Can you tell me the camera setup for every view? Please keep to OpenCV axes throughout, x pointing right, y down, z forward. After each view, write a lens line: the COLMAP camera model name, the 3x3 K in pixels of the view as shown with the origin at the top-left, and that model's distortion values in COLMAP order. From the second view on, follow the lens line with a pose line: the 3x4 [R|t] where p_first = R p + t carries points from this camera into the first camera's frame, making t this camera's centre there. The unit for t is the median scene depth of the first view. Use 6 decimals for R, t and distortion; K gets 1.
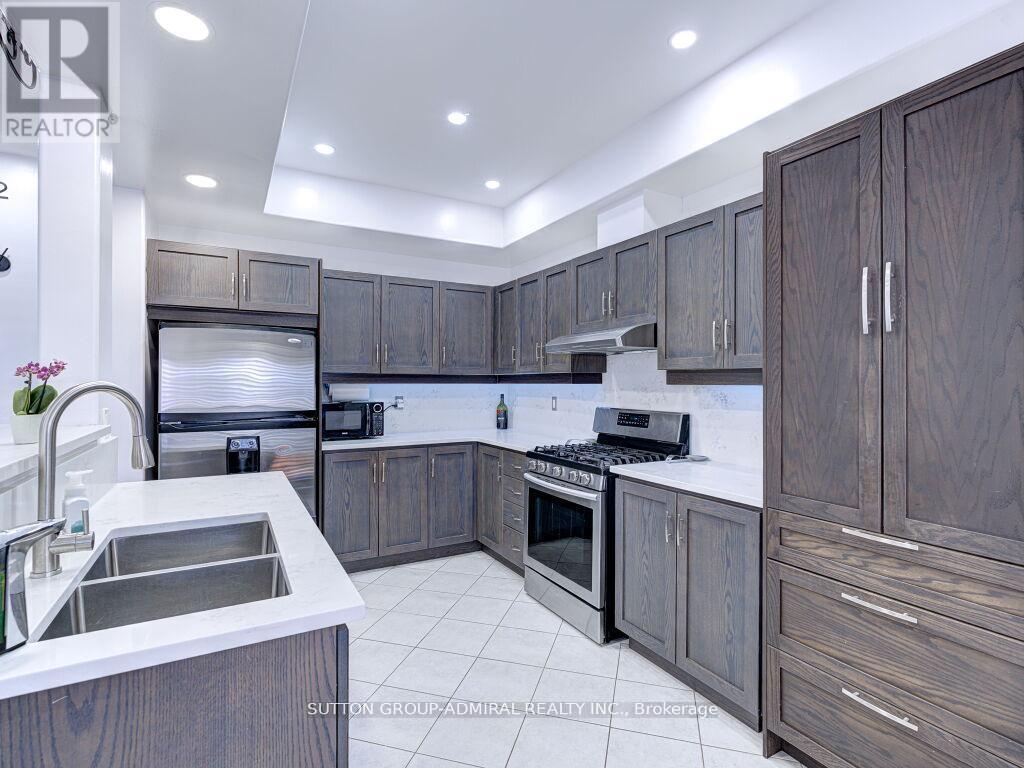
lens RADIAL K [[500.3, 0, 509.8], [0, 500.3, 386.3], [0, 0, 1]] dist [0.003214, -0.001007]
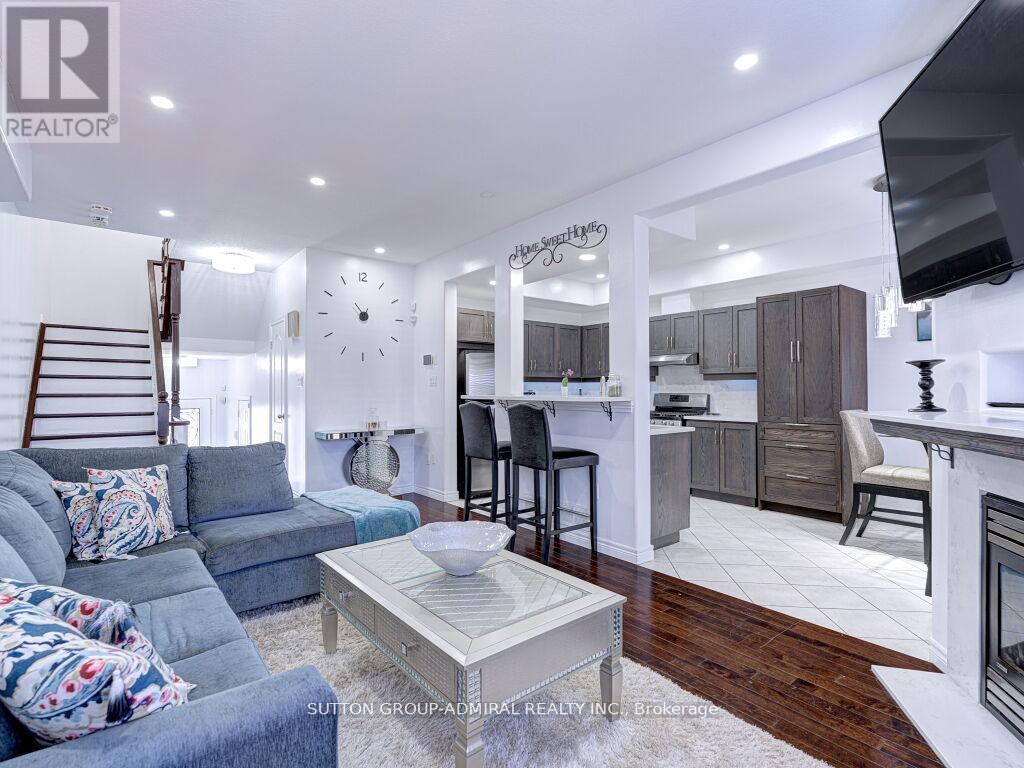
lens RADIAL K [[500.3, 0, 509.8], [0, 500.3, 386.3], [0, 0, 1]] dist [0.003214, -0.001007]
pose [[0.984798, -0.004370, 0.173647, -0.923645], [0.006812, 0.999886, -0.013466, 0.046923], [-0.173569, 0.014444, 0.984716, -1.047567]]
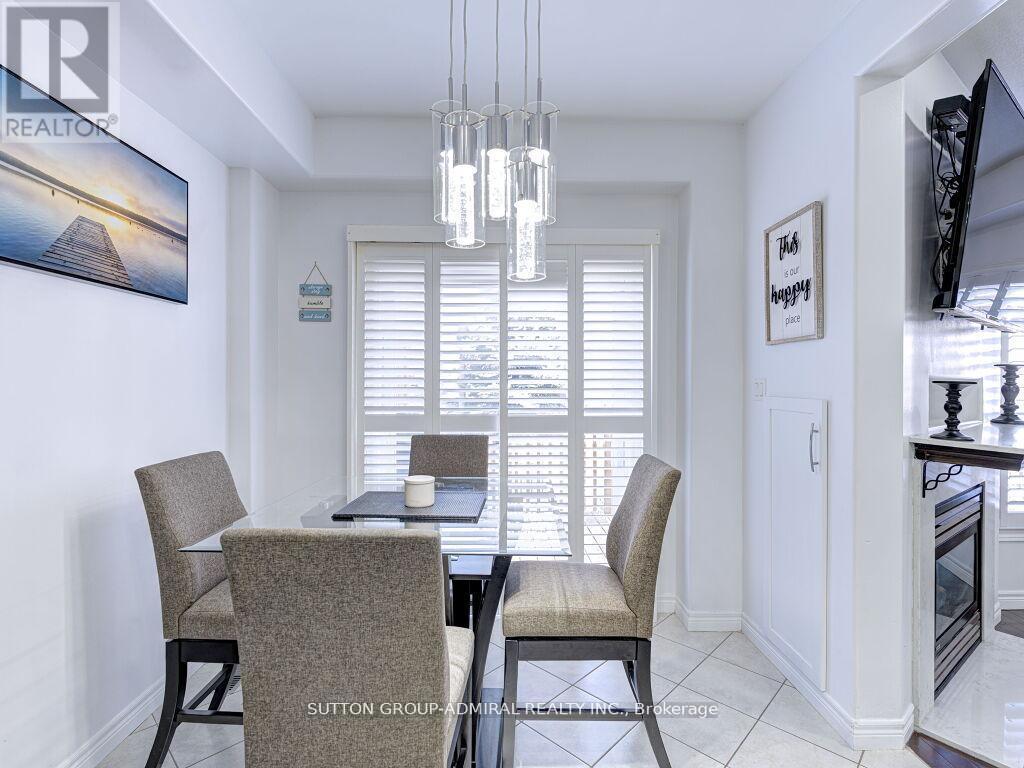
lens RADIAL K [[500.3, 0, 509.8], [0, 500.3, 386.3], [0, 0, 1]] dist [0.003214, -0.001007]
pose [[-0.875274, -0.009818, 0.483528, 0.088645], [-0.002549, 0.999874, 0.015687, -0.002759], [-0.483621, 0.012498, -0.875188, 0.528519]]
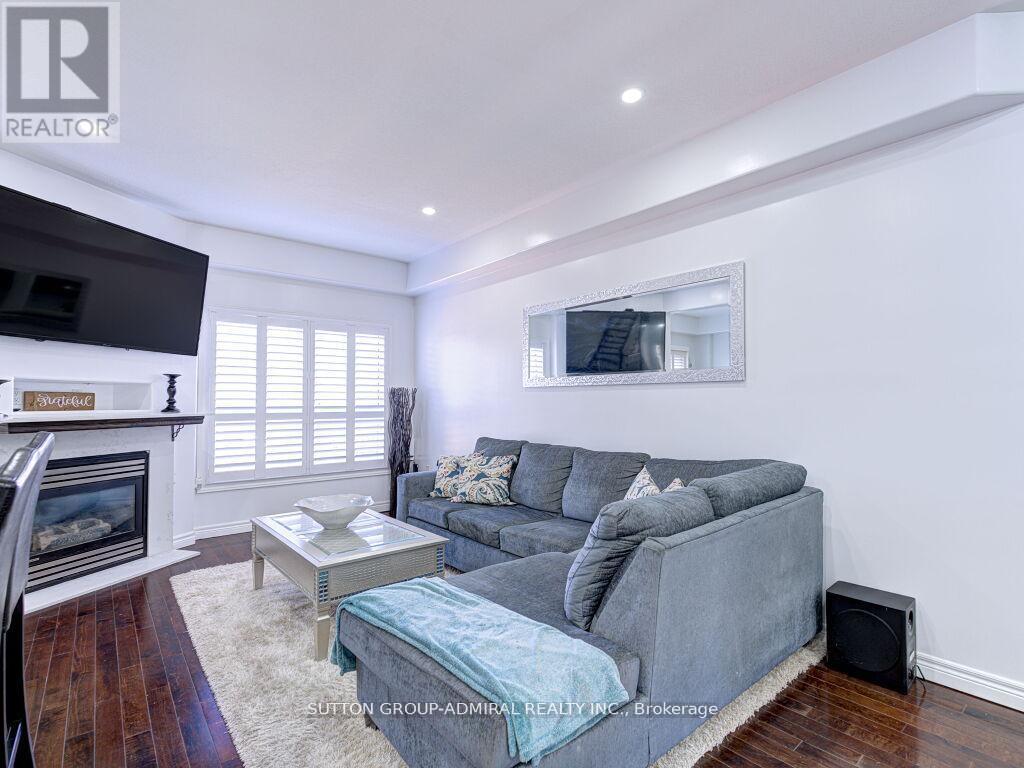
lens RADIAL K [[505.0, 0, 511.8], [0, 505.0, 387.9], [0, 0, 1]] dist [-0.003404, -0.000103]
pose [[-0.985124, -0.008697, -0.171624, -1.035347], [-0.005546, 0.999807, -0.018832, 0.031745], [0.171755, -0.017600, -0.984982, 0.896566]]
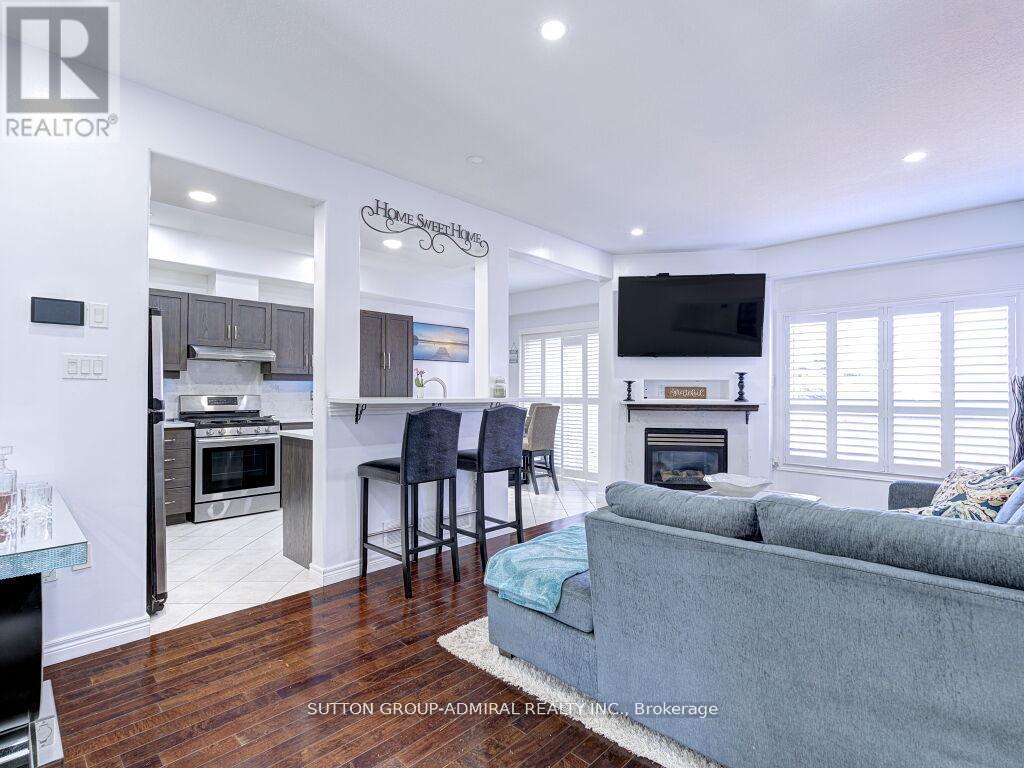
lens RADIAL K [[500.3, 0, 509.8], [0, 500.3, 386.3], [0, 0, 1]] dist [0.003214, -0.001007]
pose [[-0.279355, 0.005868, 0.960170, -1.928507], [0.000333, 0.999982, -0.006014, 0.033432], [-0.960188, -0.001360, -0.279352, 0.647752]]
